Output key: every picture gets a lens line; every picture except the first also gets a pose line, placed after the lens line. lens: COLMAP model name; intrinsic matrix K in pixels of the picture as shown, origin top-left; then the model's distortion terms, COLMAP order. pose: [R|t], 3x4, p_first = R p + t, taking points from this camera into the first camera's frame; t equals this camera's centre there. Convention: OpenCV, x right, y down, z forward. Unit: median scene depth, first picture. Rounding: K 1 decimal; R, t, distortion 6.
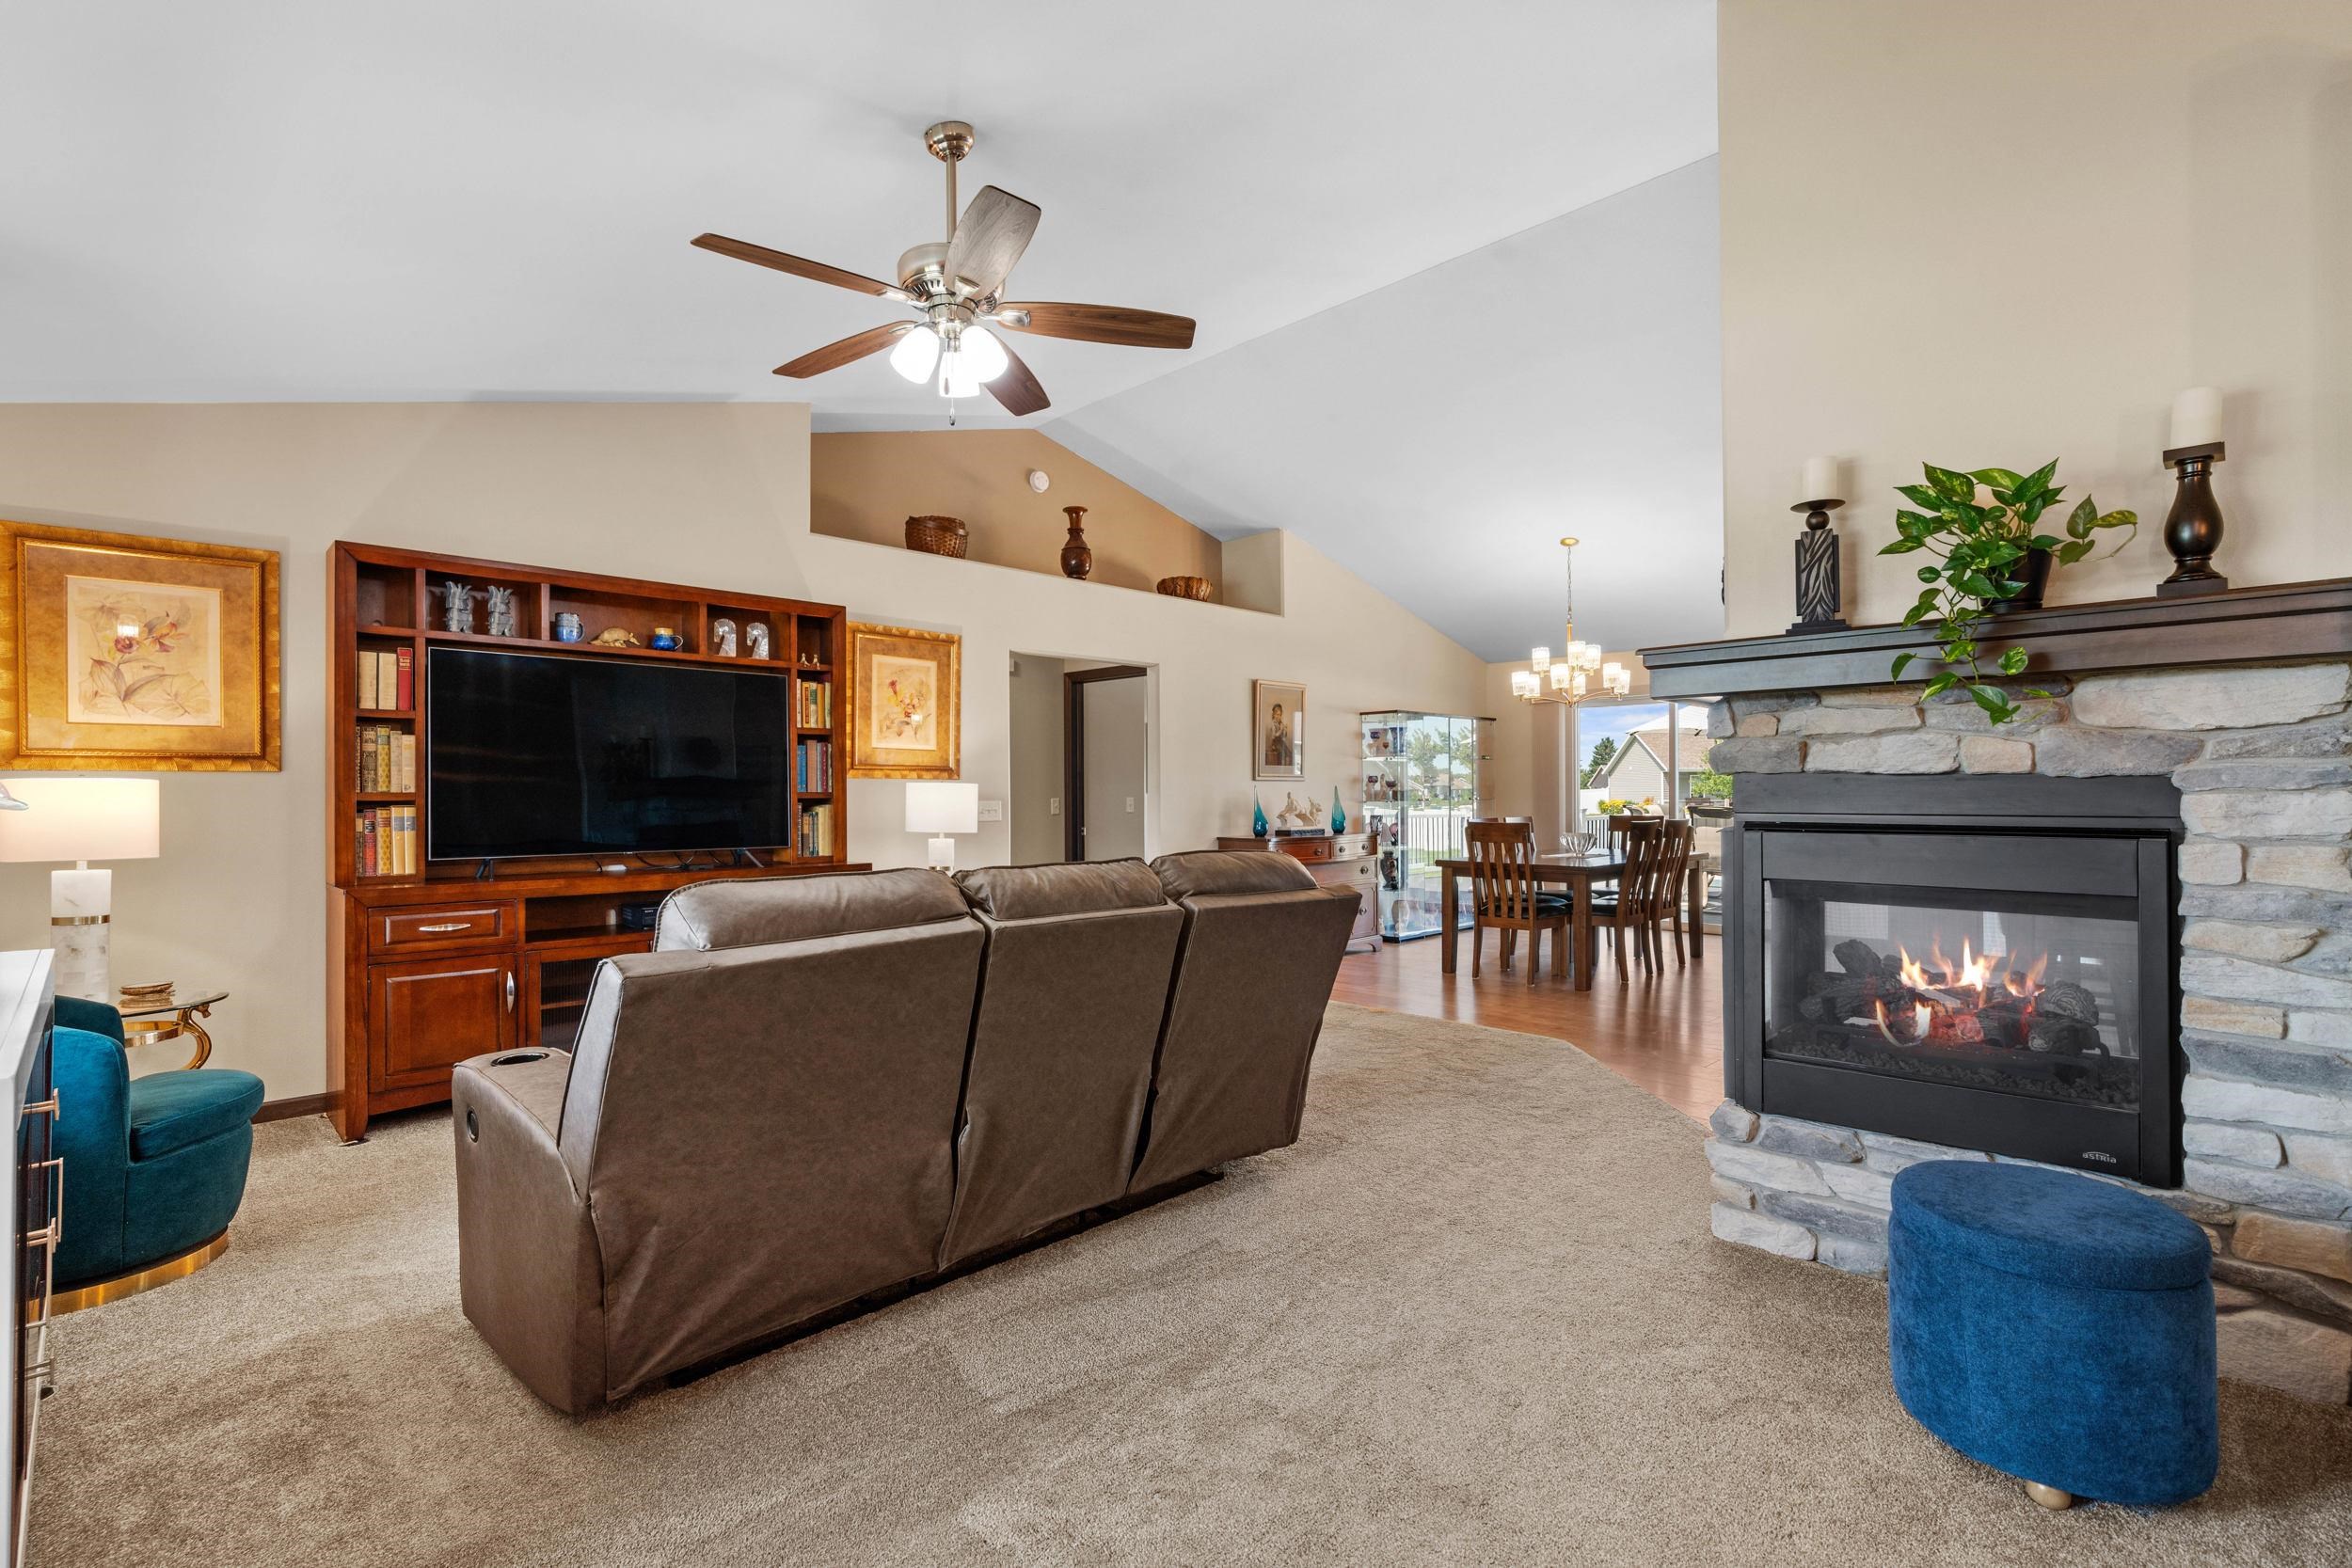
lens RADIAL K [[1060.6, 0, 1172.8], [0, 1060.6, 770.3], [0, 0, 1]] dist [0.002066, 0.000481]
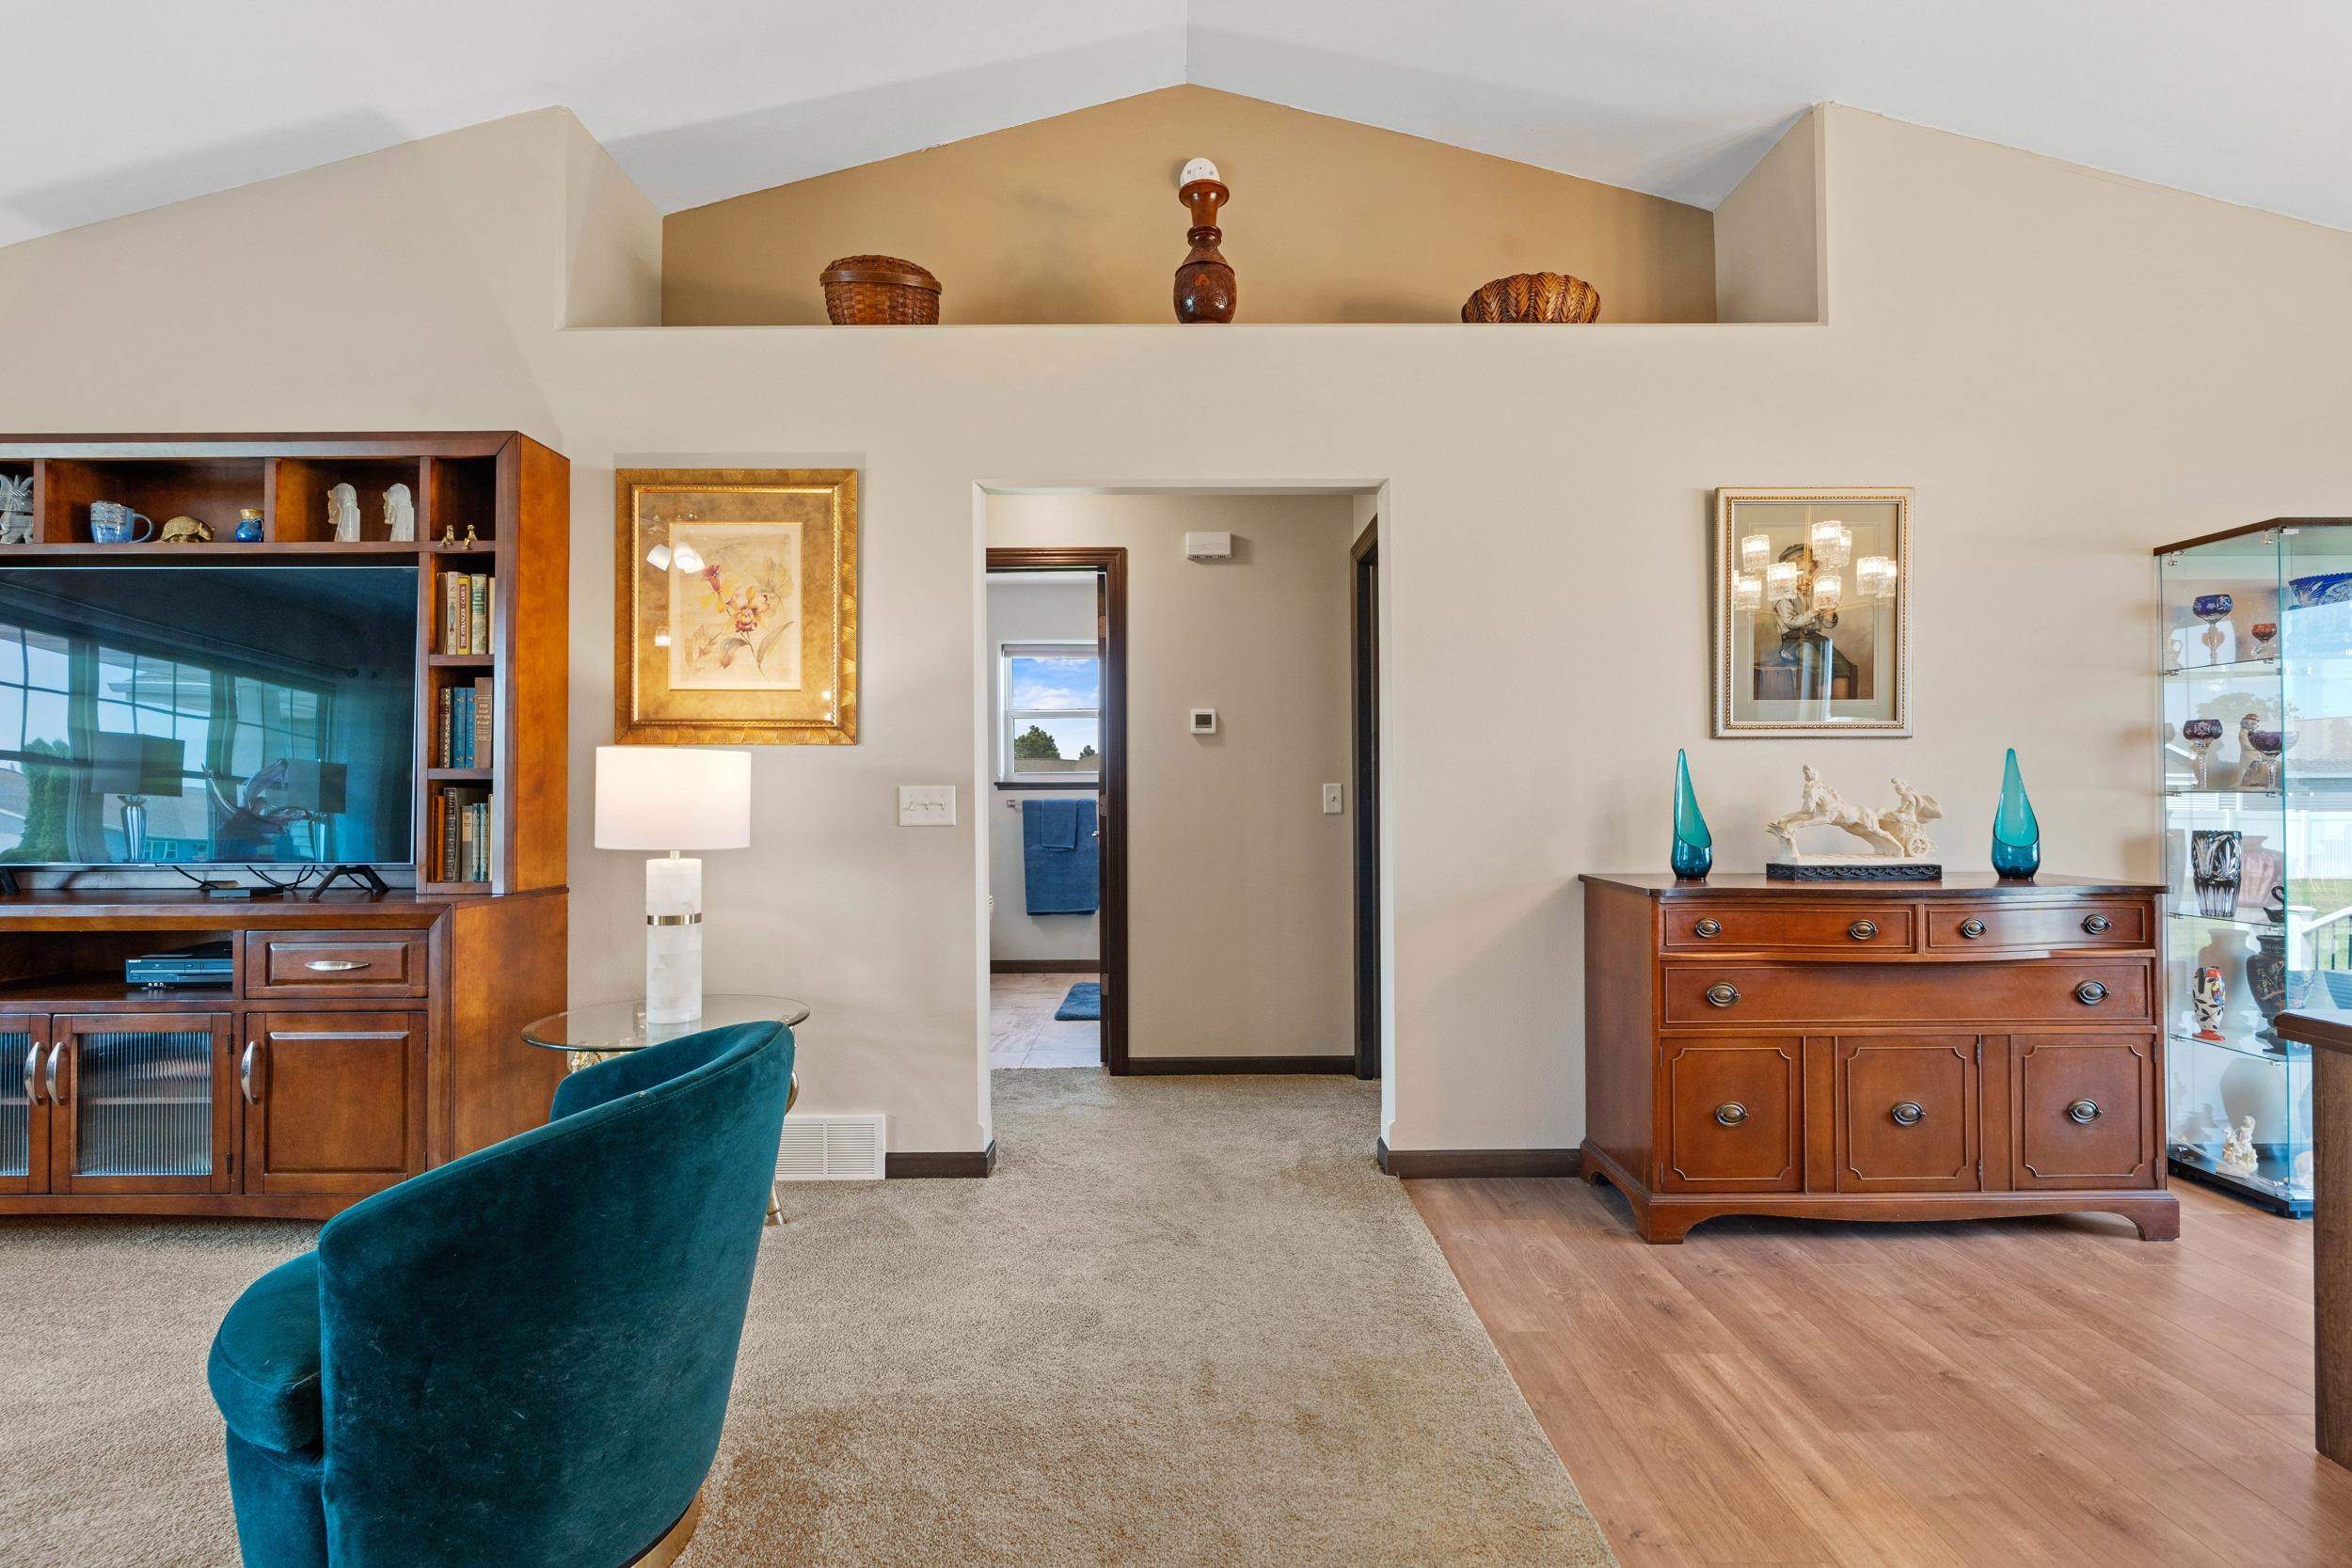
lens RADIAL K [[1139.7, 0, 1176.0], [0, 1139.7, 784.0], [0, 0, 1]] dist [-0.022671, 0.000093]
pose [[0.710148, -0.008522, -0.704001, 0.242830], [0.016671, 0.999850, 0.004714, 0.022219], [0.703855, -0.015084, 0.710183, 0.570439]]
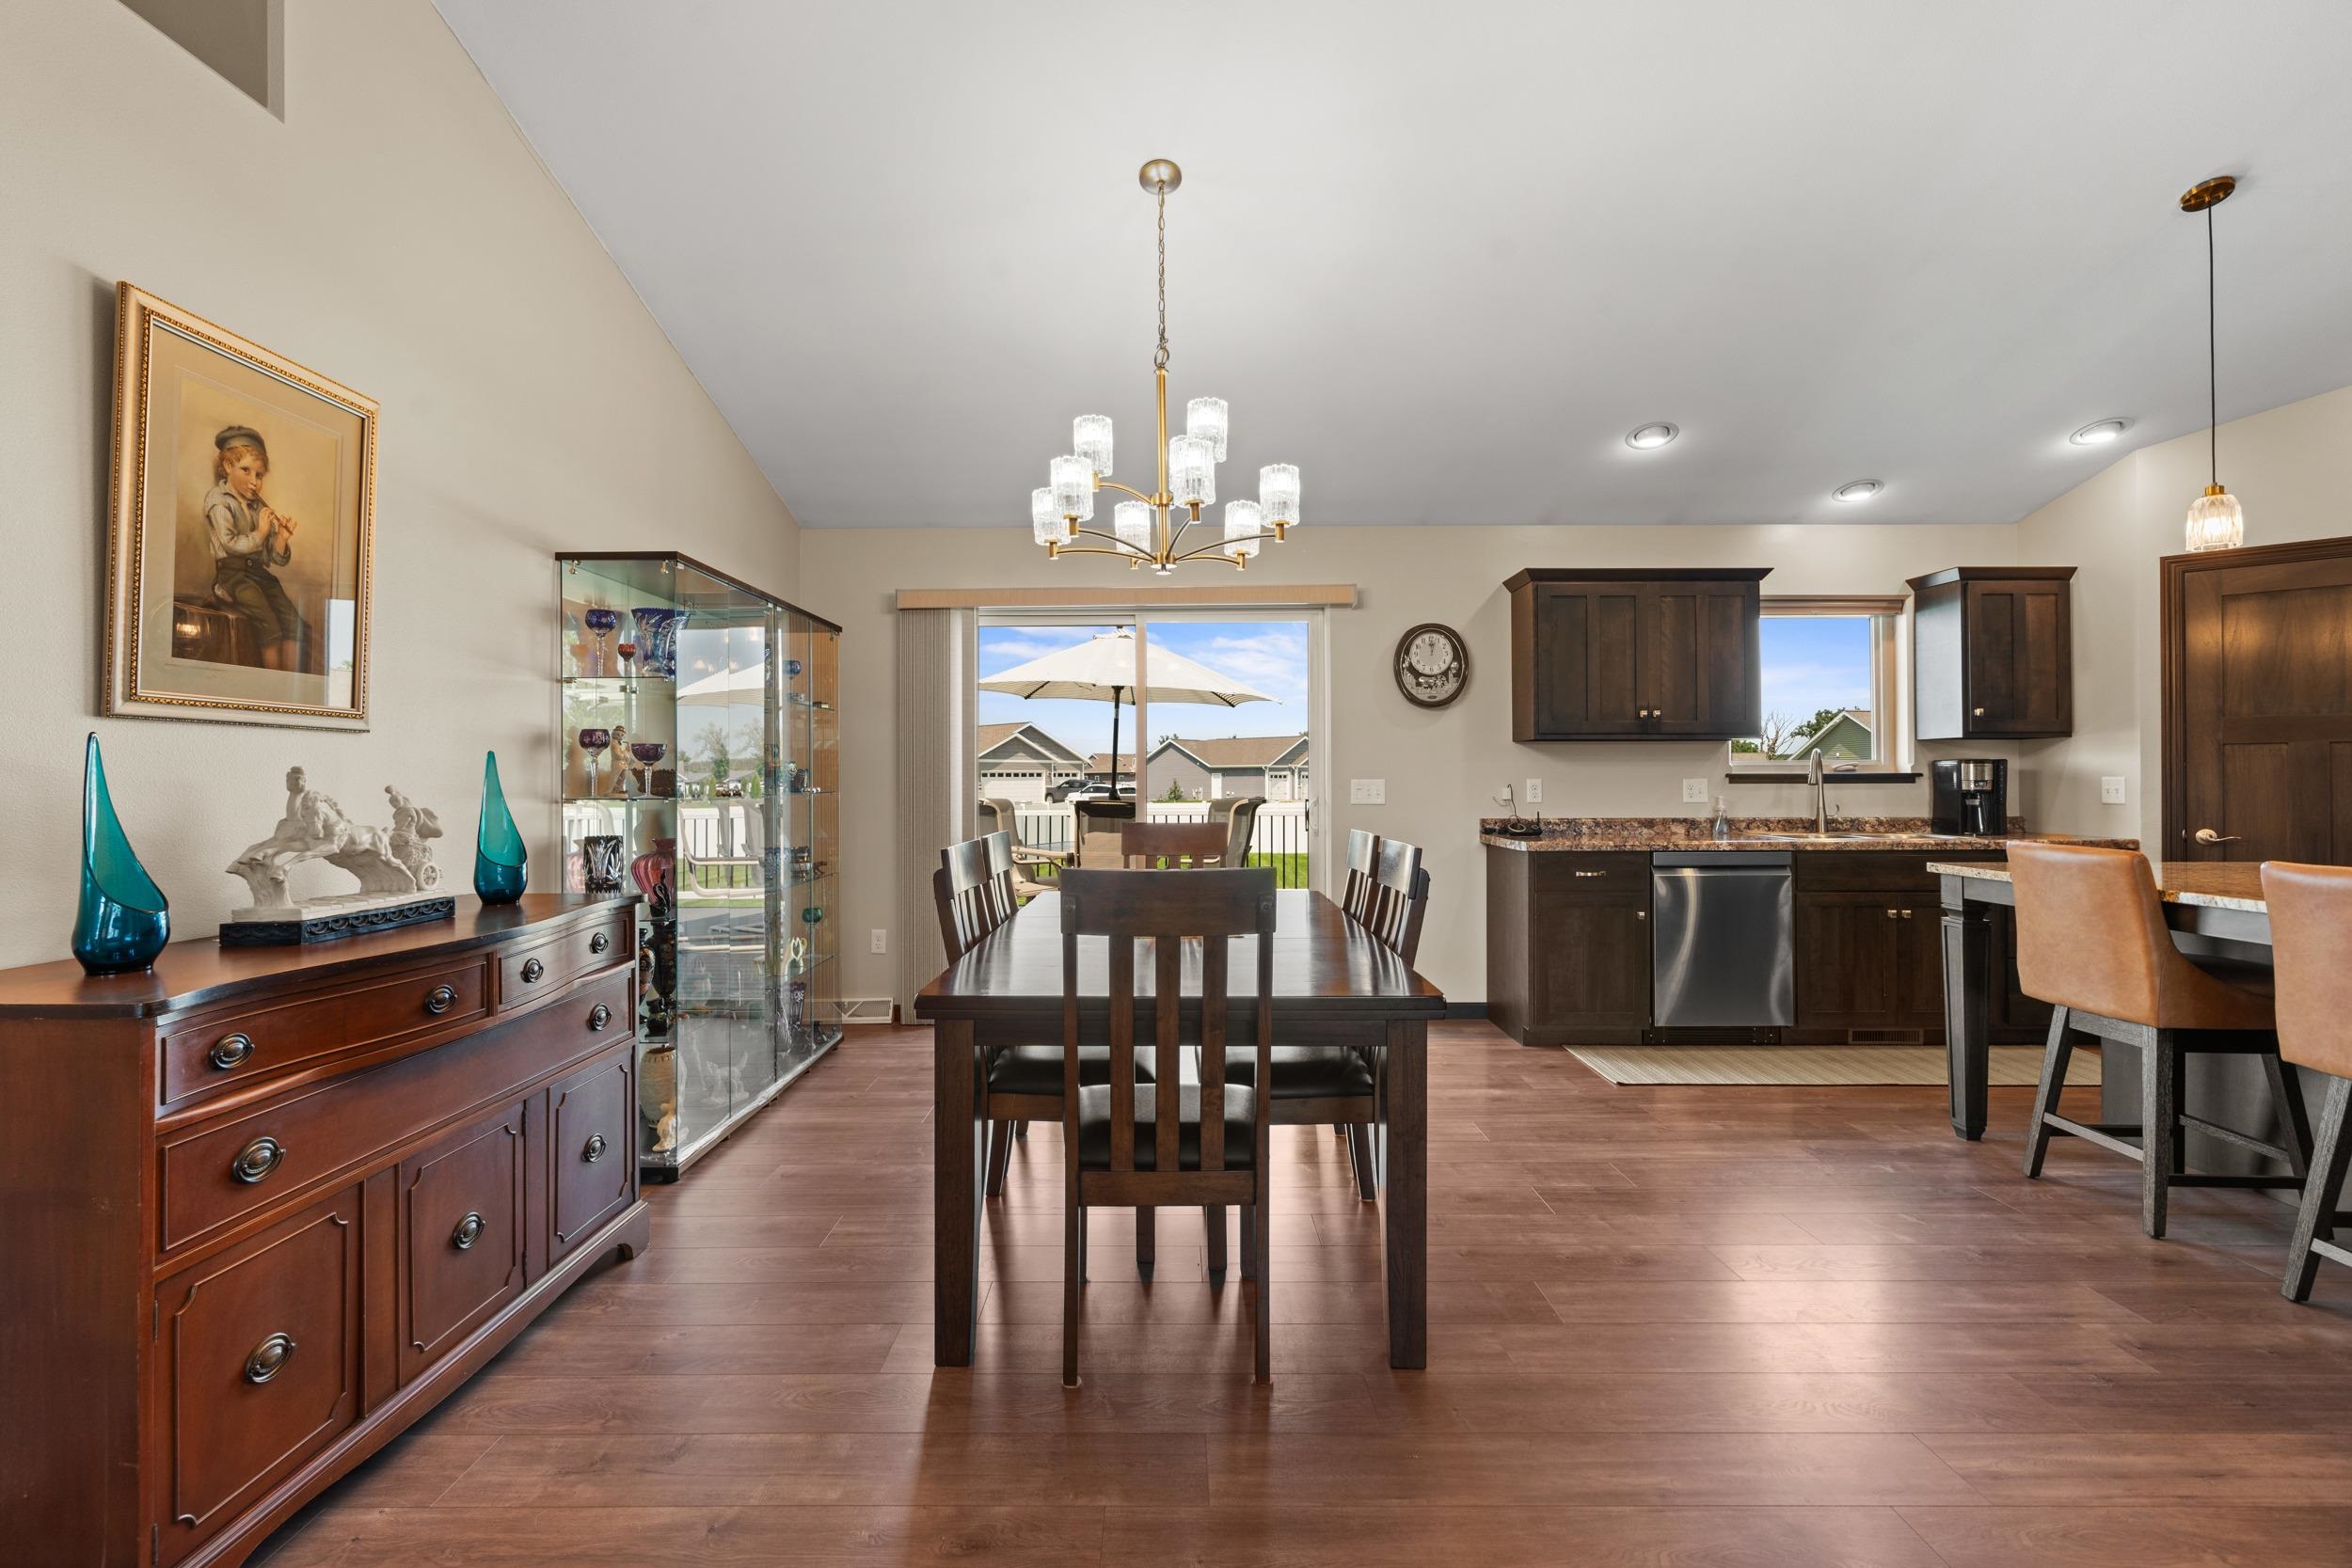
lens RADIAL K [[1060.6, 0, 1172.8], [0, 1060.6, 770.3], [0, 0, 1]] dist [0.002066, 0.000481]
pose [[0.703226, 0.007312, 0.710928, 0.079364], [-0.013880, 0.999898, 0.003445, 0.017954], [-0.710831, -0.012291, 0.703256, 0.696676]]
